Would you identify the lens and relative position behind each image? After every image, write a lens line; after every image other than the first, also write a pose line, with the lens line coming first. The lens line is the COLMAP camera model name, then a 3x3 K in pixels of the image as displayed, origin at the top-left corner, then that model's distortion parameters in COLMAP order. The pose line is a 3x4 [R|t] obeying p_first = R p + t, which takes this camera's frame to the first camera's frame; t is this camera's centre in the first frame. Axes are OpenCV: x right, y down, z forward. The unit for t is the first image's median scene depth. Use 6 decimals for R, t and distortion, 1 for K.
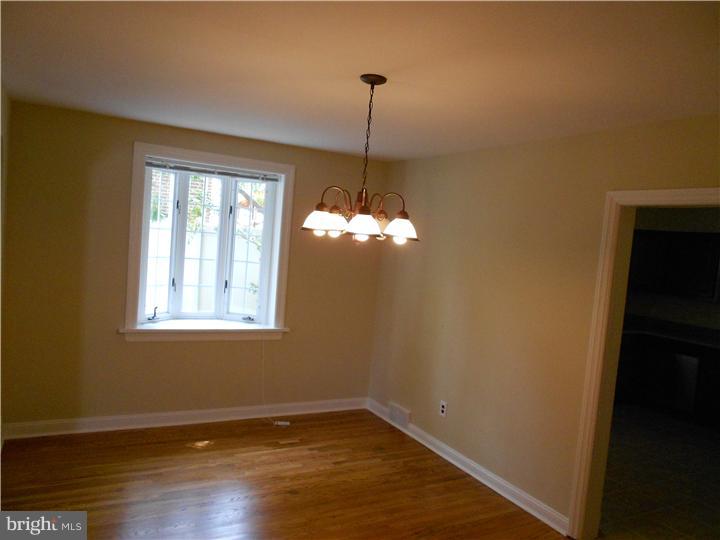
lens RADIAL K [[554.4, 0, 361.1], [0, 554.4, 271.7], [0, 0, 1]] dist [-0.010396, 0.004495]
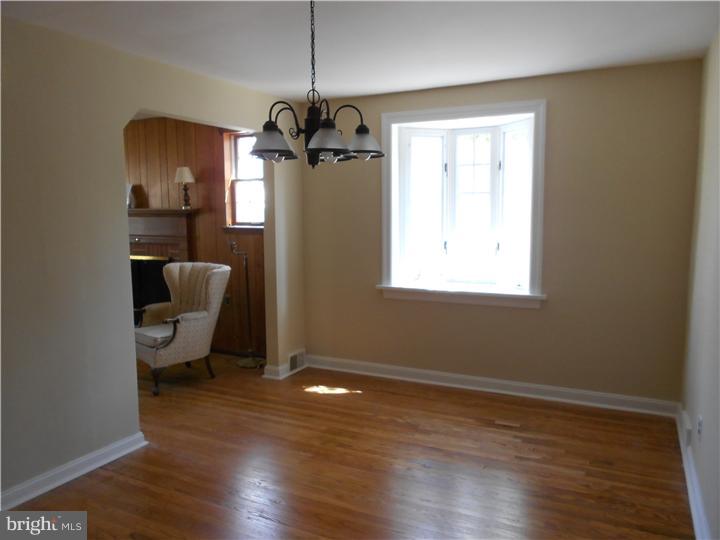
lens RADIAL K [[554.4, 0, 360.7], [0, 554.4, 274.4], [0, 0, 1]] dist [-0.010396, 0.004495]
pose [[0.557733, 0.009369, -0.829967, 0.458963], [0.011275, 0.999759, 0.018862, 0.056911], [0.829944, -0.019878, 0.557493, 0.340205]]
